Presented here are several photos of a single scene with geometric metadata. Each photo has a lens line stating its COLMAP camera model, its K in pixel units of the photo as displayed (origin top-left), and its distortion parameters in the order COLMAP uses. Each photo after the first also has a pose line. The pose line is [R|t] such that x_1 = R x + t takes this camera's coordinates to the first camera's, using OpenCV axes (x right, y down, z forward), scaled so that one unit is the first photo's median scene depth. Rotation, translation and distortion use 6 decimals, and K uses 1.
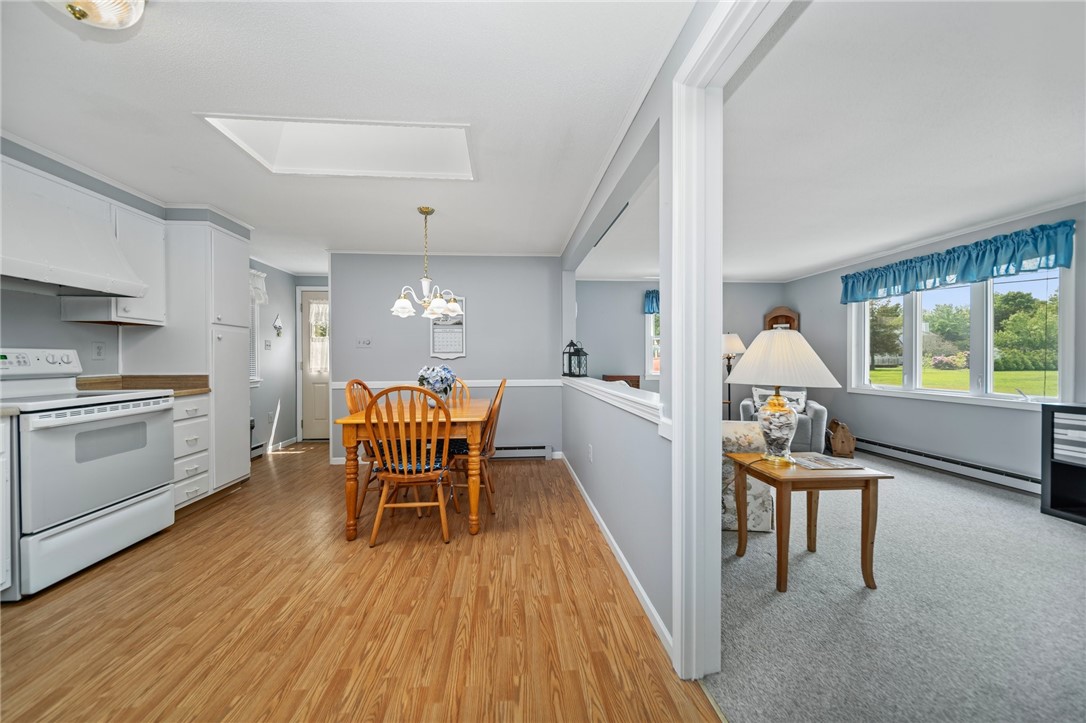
lens RADIAL K [[379.8, 0, 538.4], [0, 379.8, 360.6], [0, 0, 1]] dist [-0.001684, -0.000635]
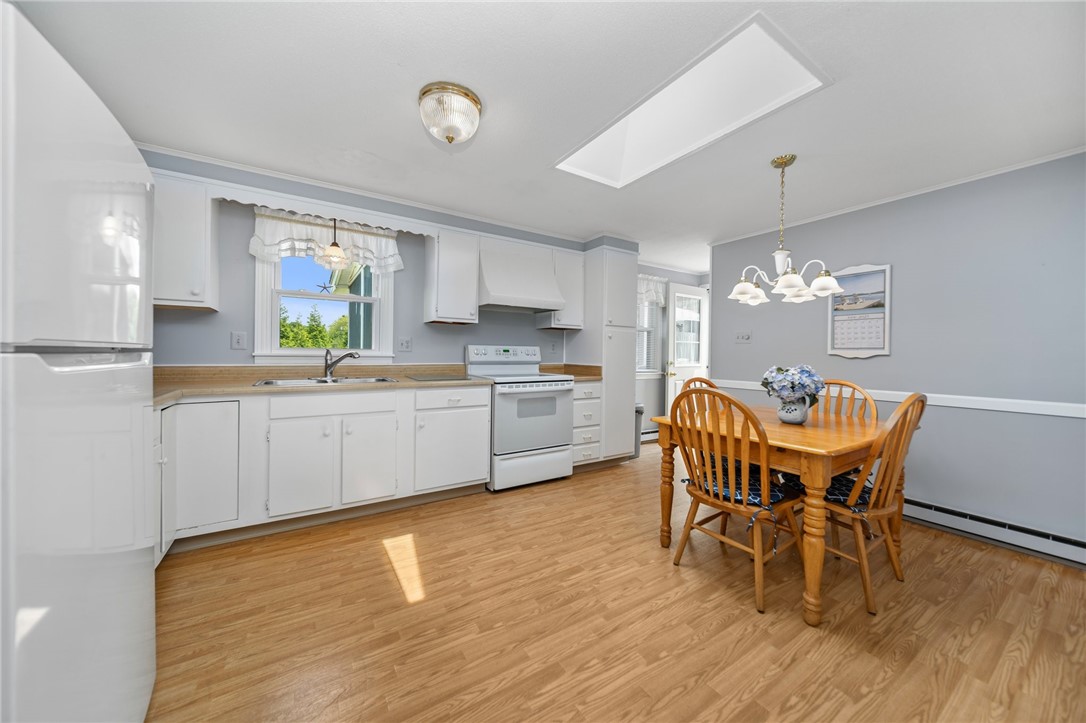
lens RADIAL K [[379.8, 0, 540.5], [0, 379.8, 354.3], [0, 0, 1]] dist [-0.001684, -0.000635]
pose [[0.460484, 0.012245, -0.887583, 0.198920], [-0.020593, 0.999783, 0.003108, -0.002066], [0.887429, 0.016847, 0.460636, 0.286546]]
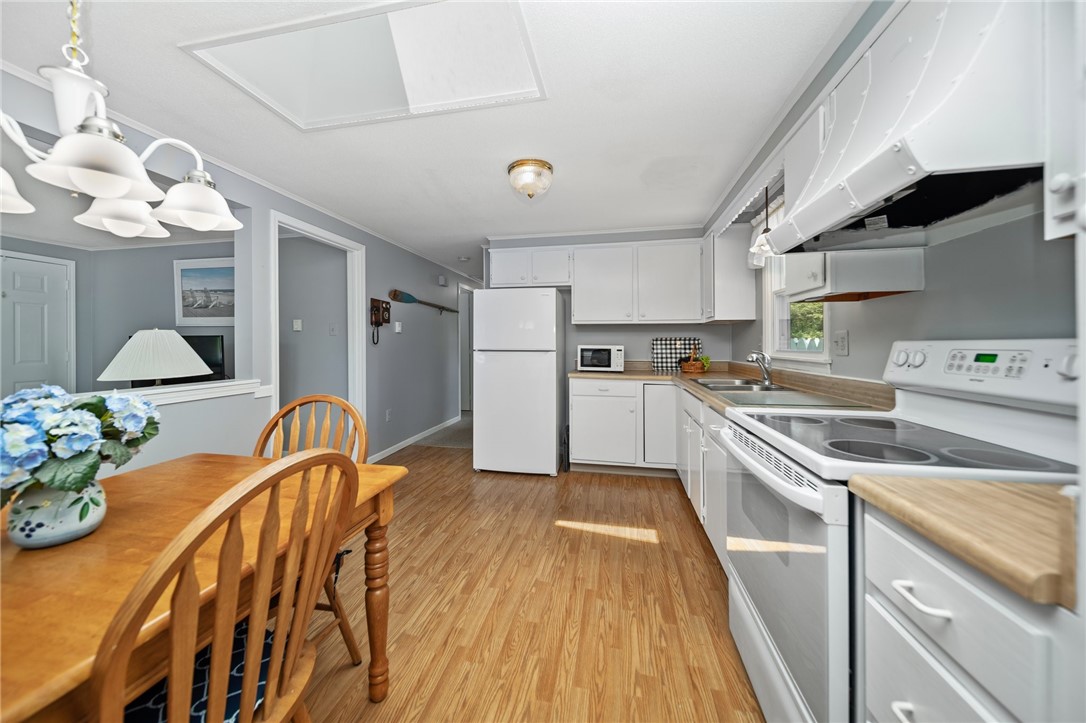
lens RADIAL K [[379.8, 0, 532.3], [0, 379.8, 343.7], [0, 0, 1]] dist [-0.001684, -0.000635]
pose [[-0.958742, 0.005174, 0.284232, -0.871920], [0.007033, 0.999960, 0.005522, -0.031967], [-0.284192, 0.007293, -0.958740, 1.474792]]
